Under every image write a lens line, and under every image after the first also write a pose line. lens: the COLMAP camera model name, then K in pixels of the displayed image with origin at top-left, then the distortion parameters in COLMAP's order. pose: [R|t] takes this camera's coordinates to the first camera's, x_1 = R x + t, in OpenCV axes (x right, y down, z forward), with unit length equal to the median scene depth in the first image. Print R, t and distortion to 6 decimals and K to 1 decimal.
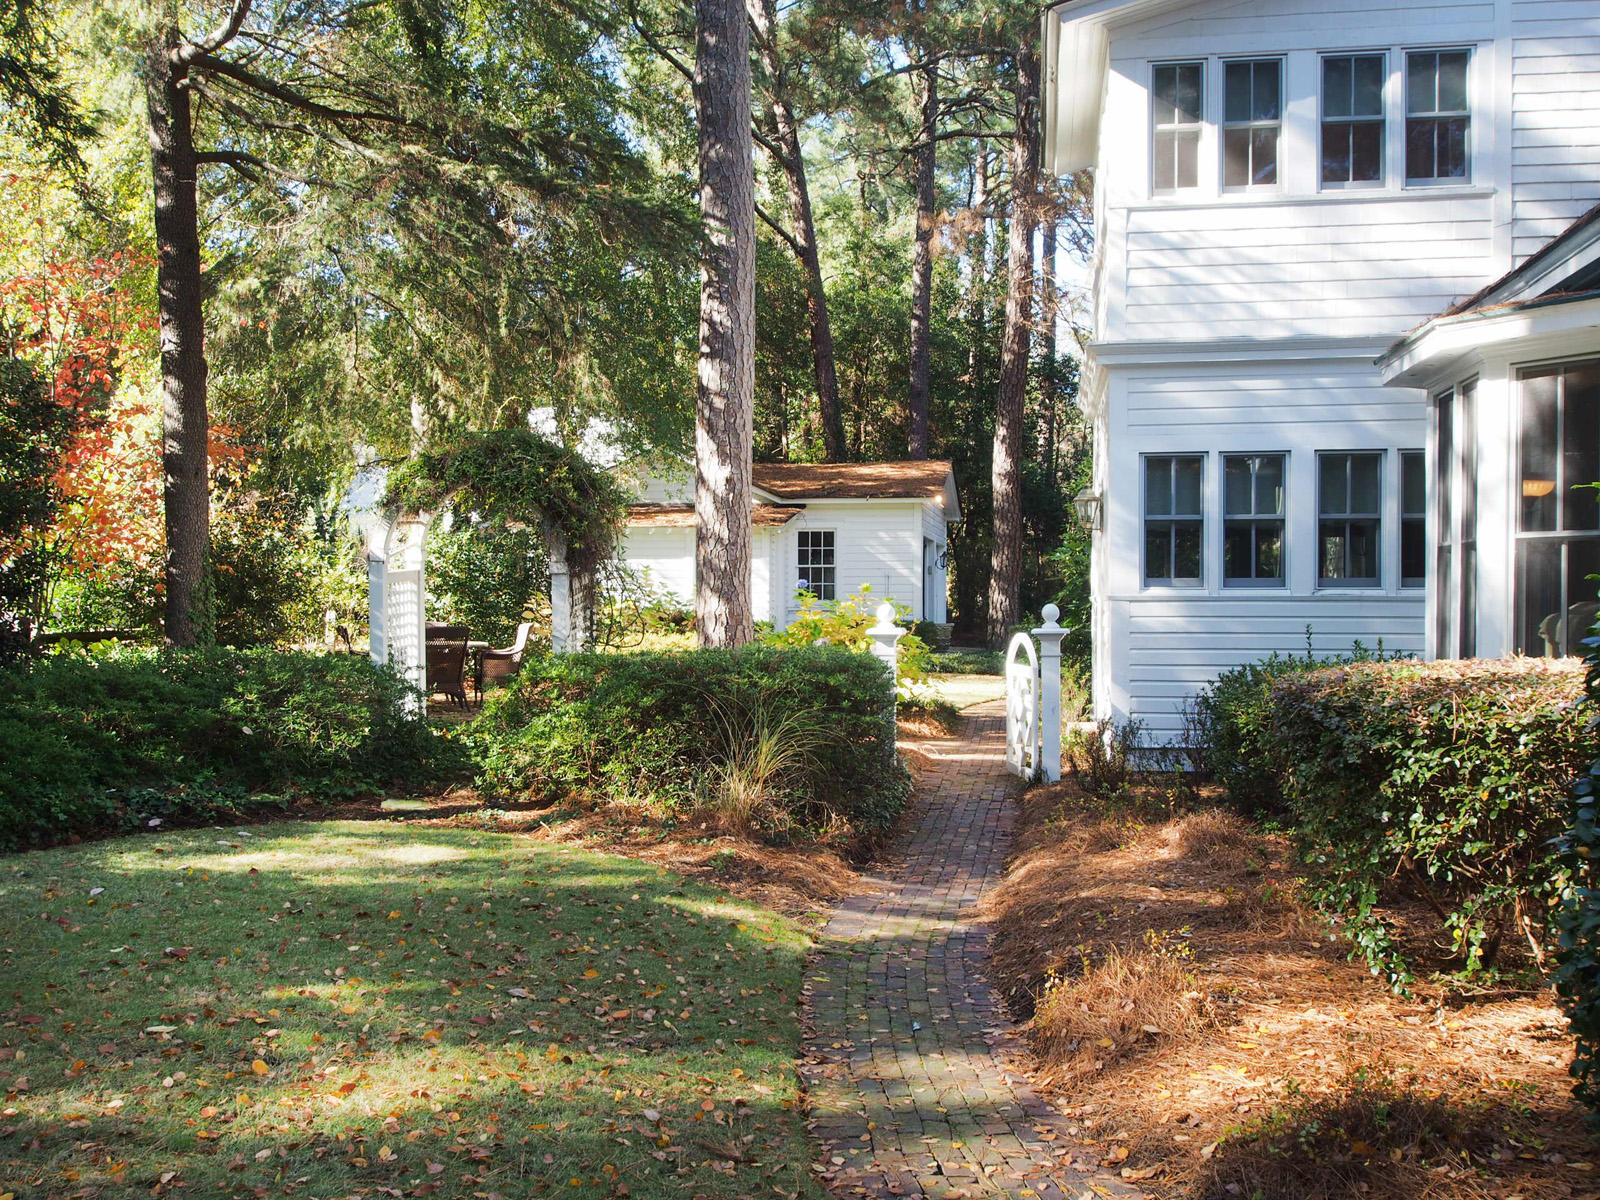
lens RADIAL K [[1659.2, 0, 800.0], [0, 1659.2, 600.0], [0, 0, 1]] dist [0.010266, -0.035855]
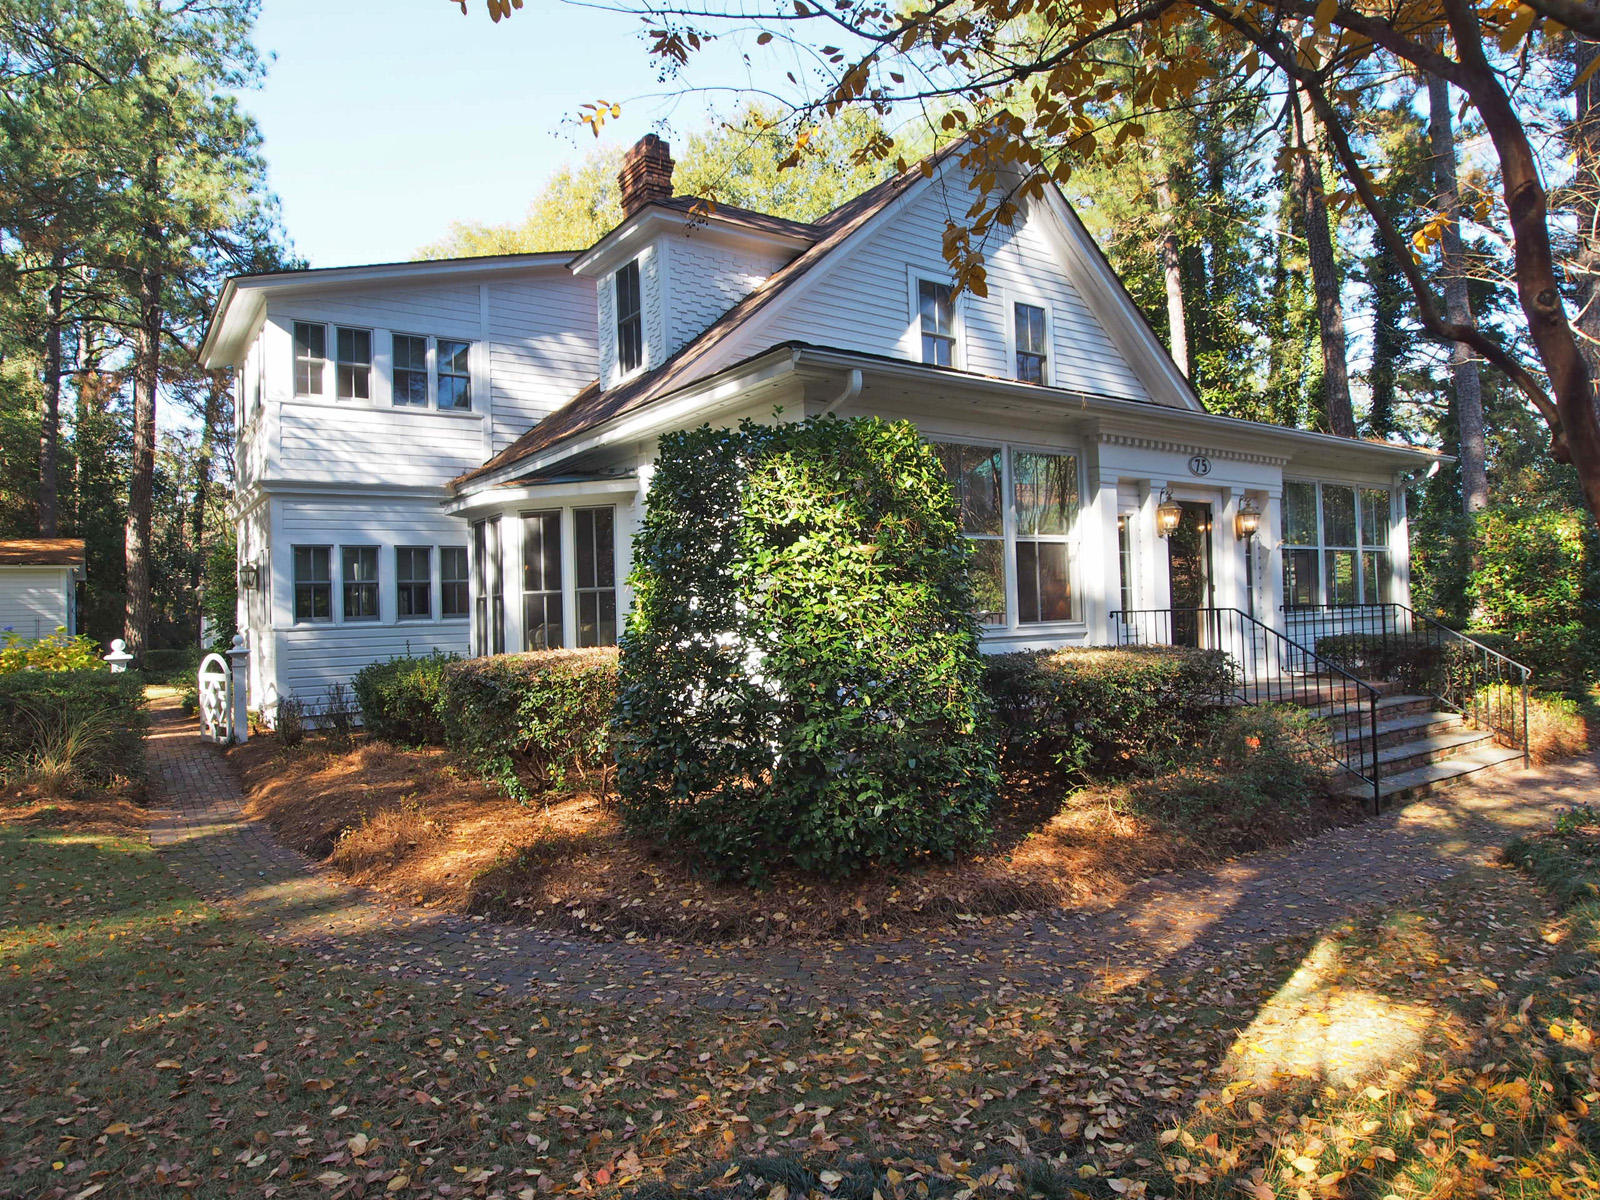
lens RADIAL K [[950.8, 0, 792.7], [0, 950.8, 577.1], [0, 0, 1]] dist [0.003601, -0.001995]
pose [[0.725038, 0.001206, 0.688708, -0.103423], [0.032592, 0.998818, -0.036060, -0.003044], [-0.687937, 0.048591, 0.724142, -0.071273]]
